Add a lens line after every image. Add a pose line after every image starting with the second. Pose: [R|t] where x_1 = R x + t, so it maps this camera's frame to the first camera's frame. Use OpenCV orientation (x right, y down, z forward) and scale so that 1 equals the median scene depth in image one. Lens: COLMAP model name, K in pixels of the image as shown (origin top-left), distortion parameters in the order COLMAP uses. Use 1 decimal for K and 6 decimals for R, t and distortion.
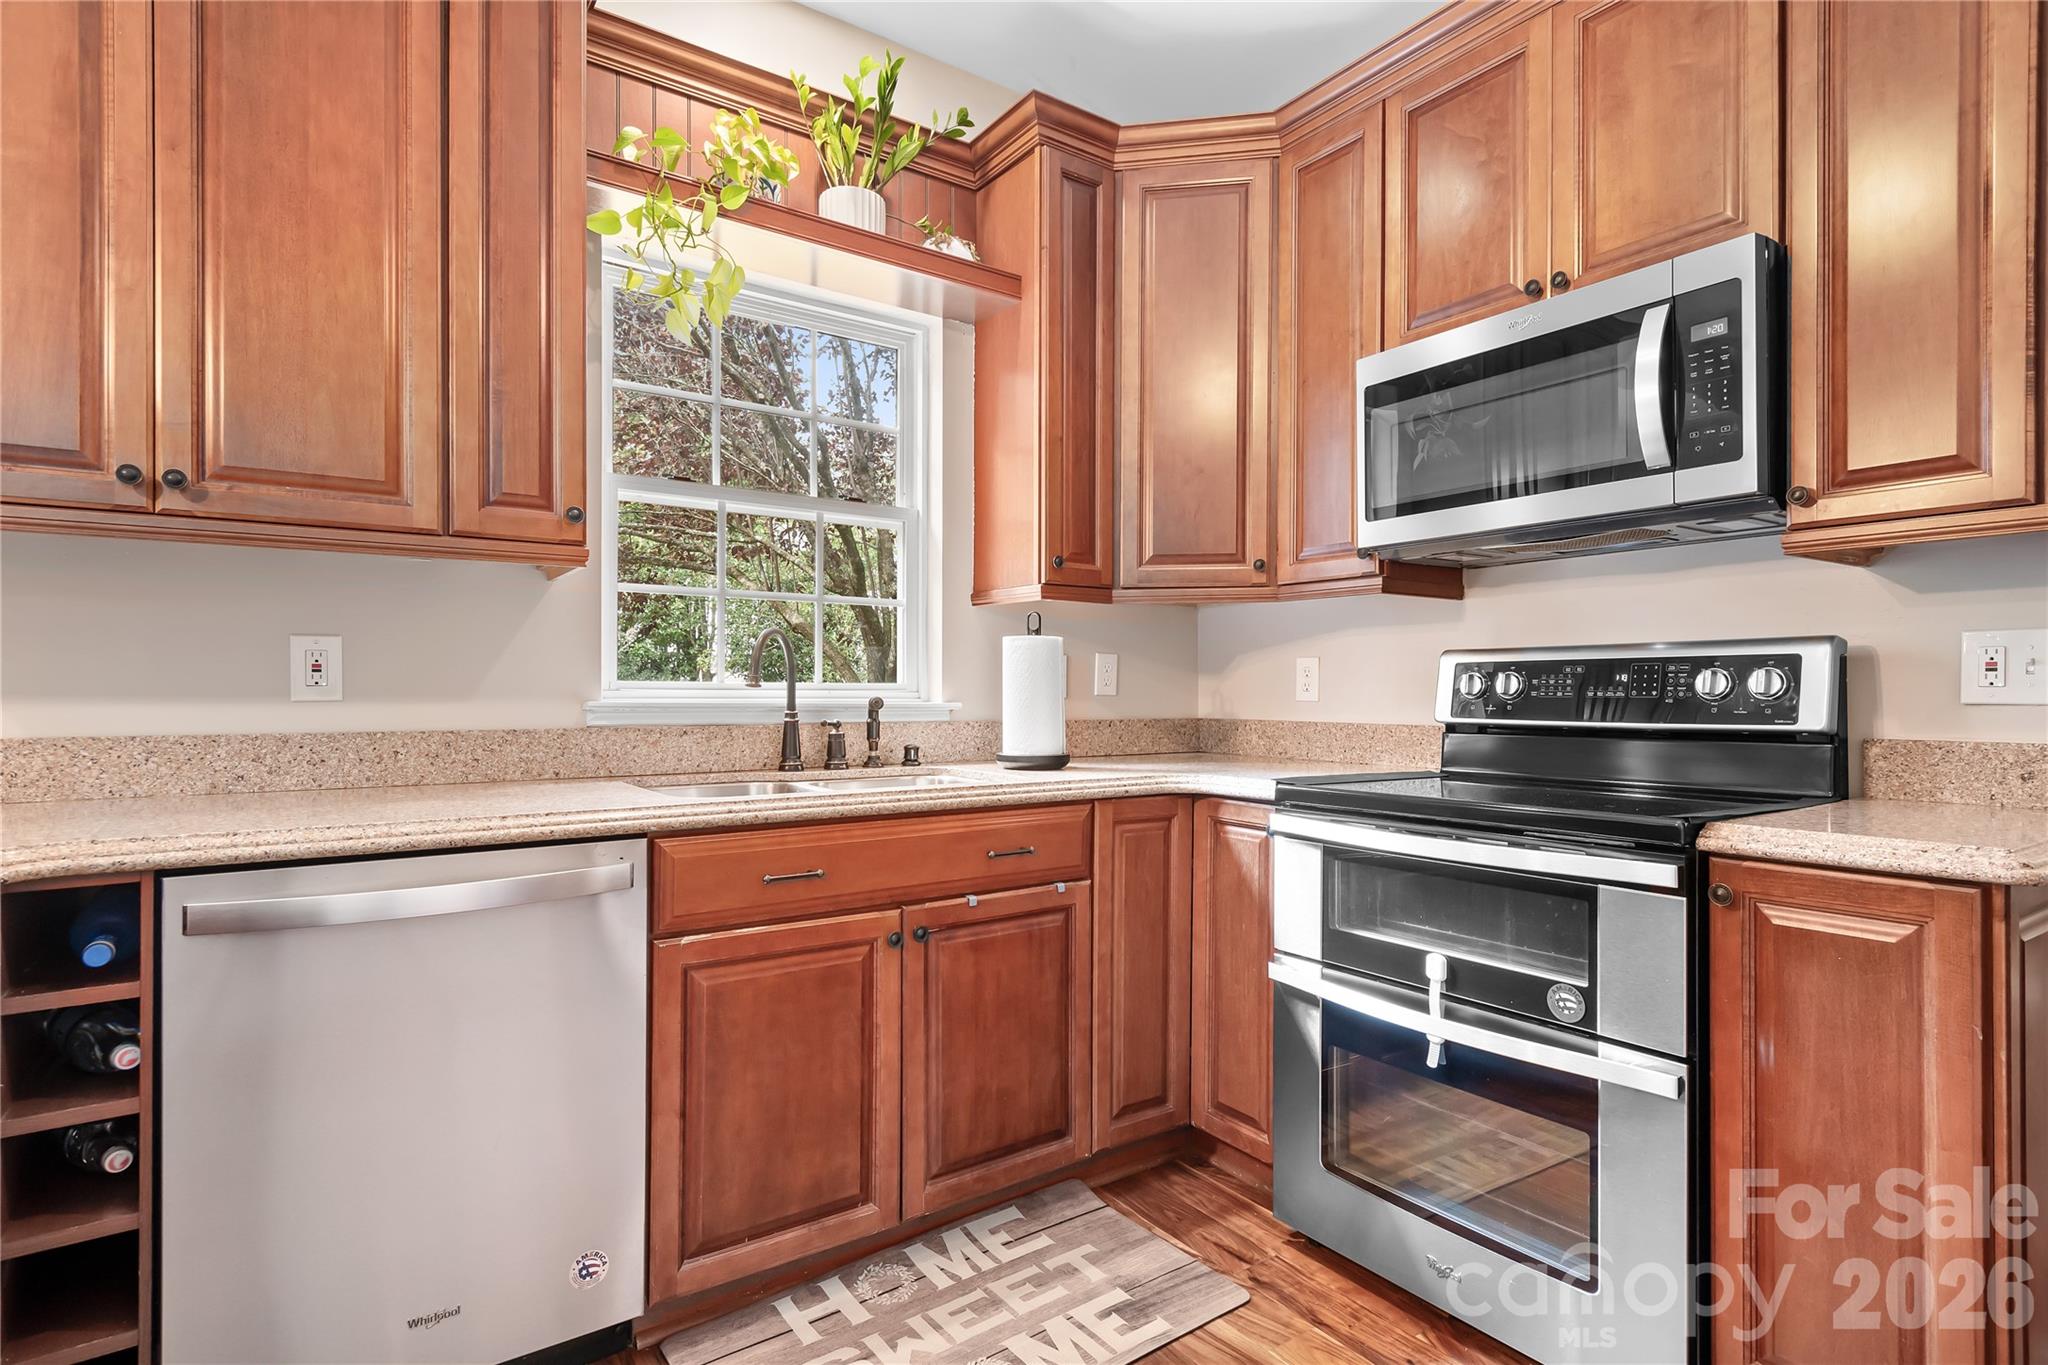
lens RADIAL K [[1035.0, 0, 1021.0], [0, 1035.0, 687.8], [0, 0, 1]] dist [0.016575, -0.003447]
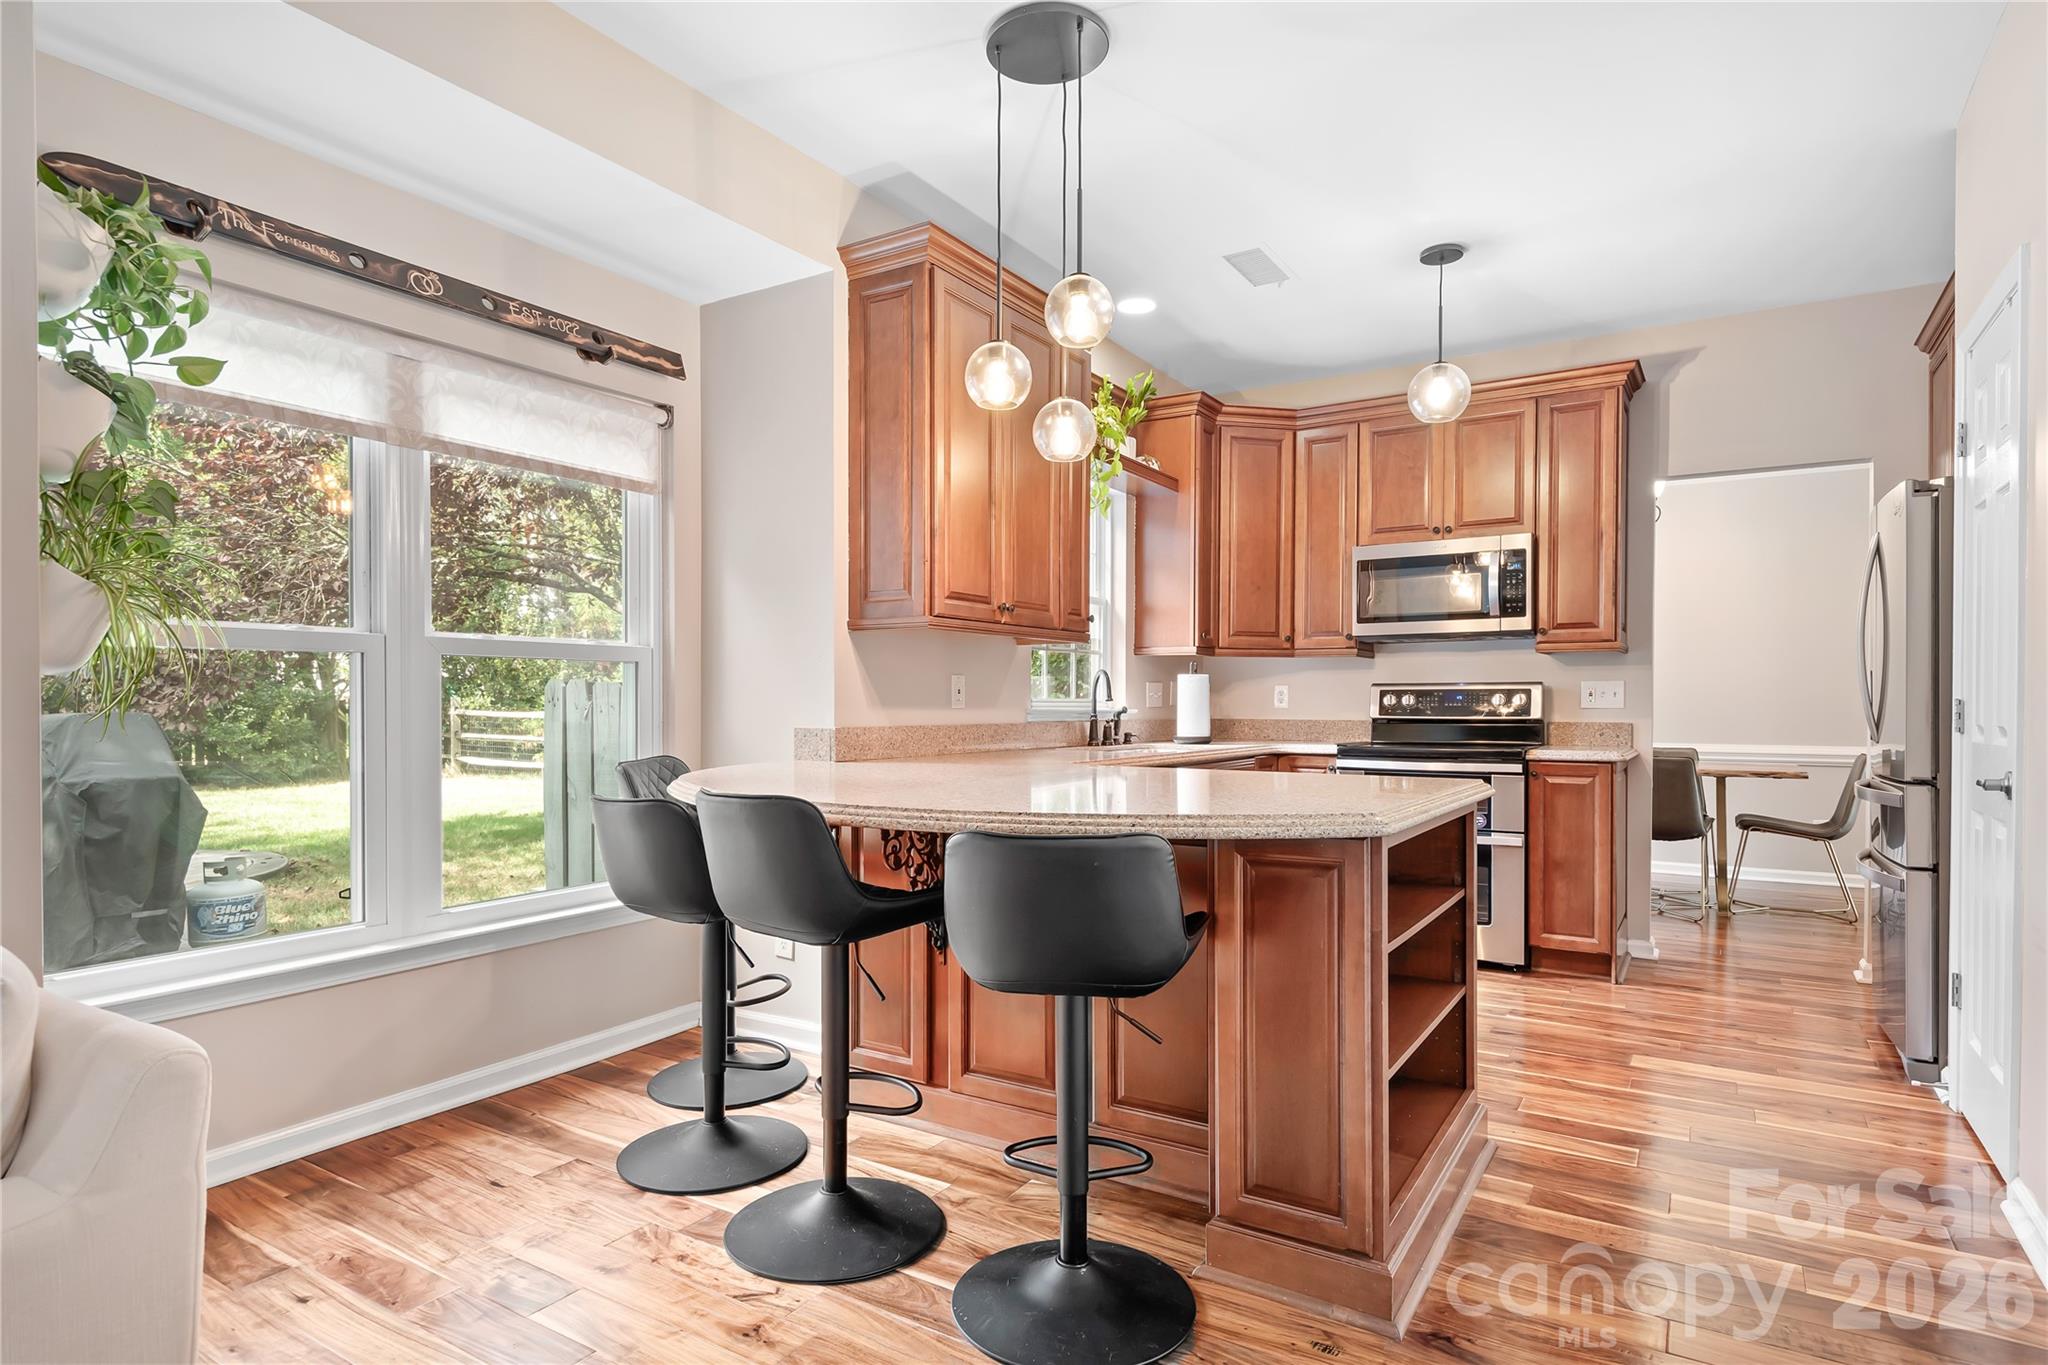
lens RADIAL K [[1094.5, 0, 1023.0], [0, 1094.5, 714.1], [0, 0, 1]] dist [0.021031, 0.000204]
pose [[0.921087, -0.003825, 0.389337, -1.314235], [-0.001961, 0.999893, 0.014462, -0.006531], [-0.389351, -0.014084, 0.920982, -0.903409]]
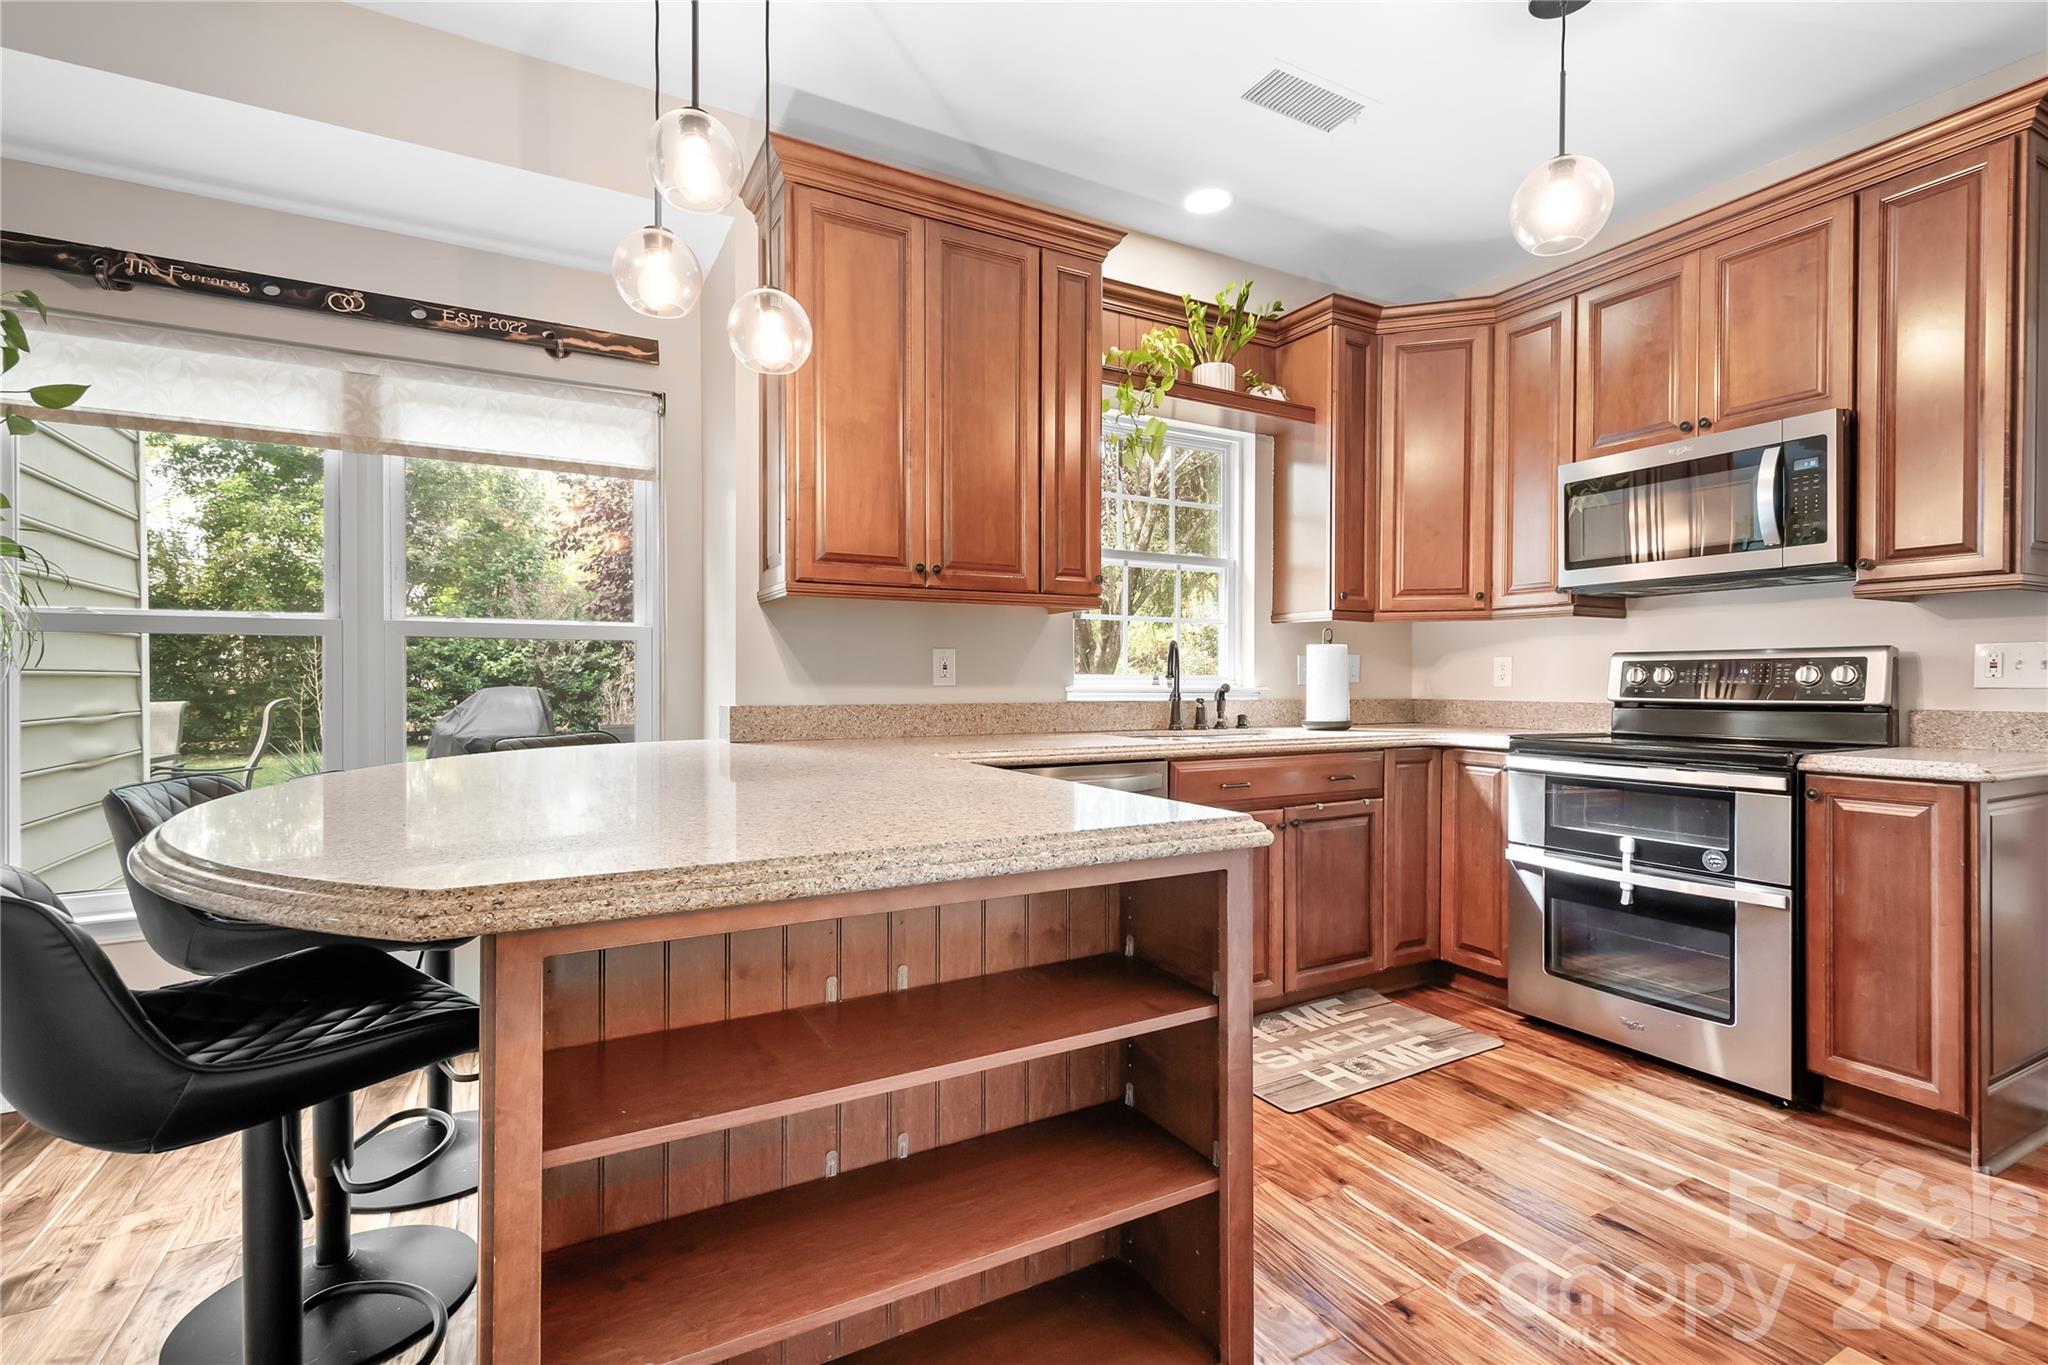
lens RADIAL K [[939.7, 0, 1027.5], [0, 939.7, 681.7], [0, 0, 1]] dist [0.022642, -0.002634]
pose [[0.994989, 0.000020, -0.099981, -0.363477], [0.000501, 0.999986, 0.005181, -0.002032], [0.099979, -0.005205, 0.994976, -0.547899]]
